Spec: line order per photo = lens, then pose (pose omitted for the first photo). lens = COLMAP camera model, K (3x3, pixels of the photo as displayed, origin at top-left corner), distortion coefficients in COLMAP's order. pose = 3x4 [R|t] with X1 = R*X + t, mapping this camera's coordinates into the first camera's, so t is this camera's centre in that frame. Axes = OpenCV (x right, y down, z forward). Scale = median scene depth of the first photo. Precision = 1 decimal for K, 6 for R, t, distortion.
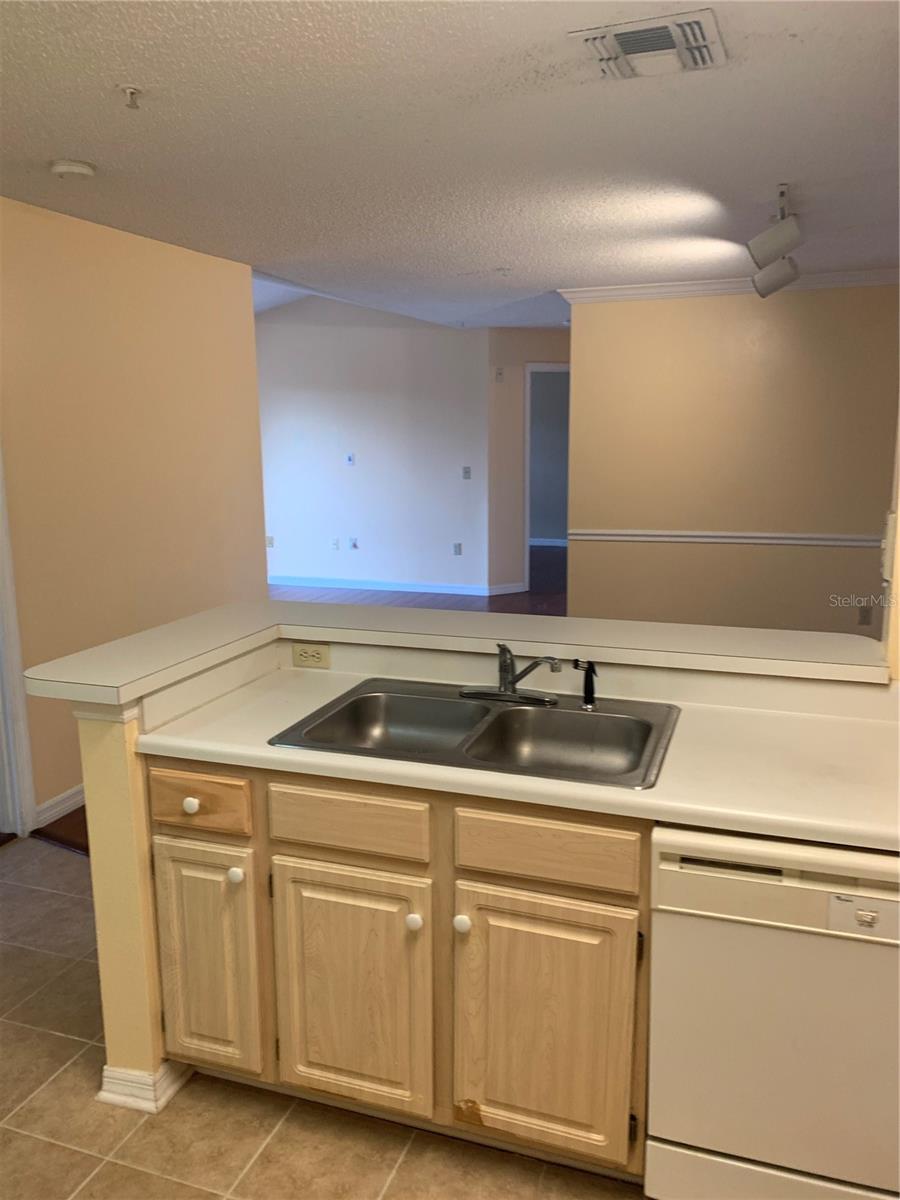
lens RADIAL K [[918.1, 0, 450.0], [0, 918.1, 600.0], [0, 0, 1]] dist [0.159058, -0.353054]
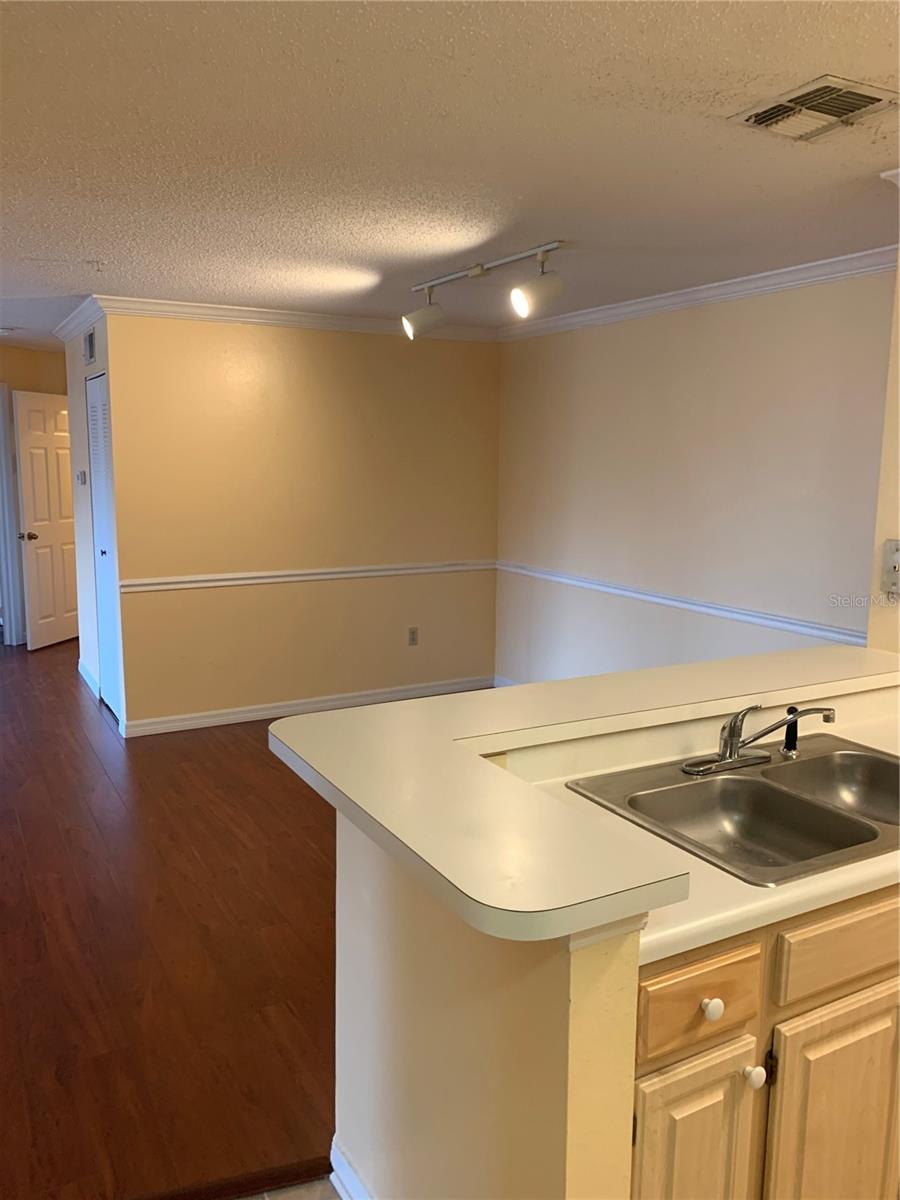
lens RADIAL K [[944.8, 0, 450.0], [0, 944.8, 600.0], [0, 0, 1]] dist [0.002086, 0.000344]
pose [[0.660474, -0.097745, 0.744460, -0.884591], [0.122082, 0.992277, 0.021973, -0.120552], [-0.740858, 0.076373, 0.667306, 0.636832]]
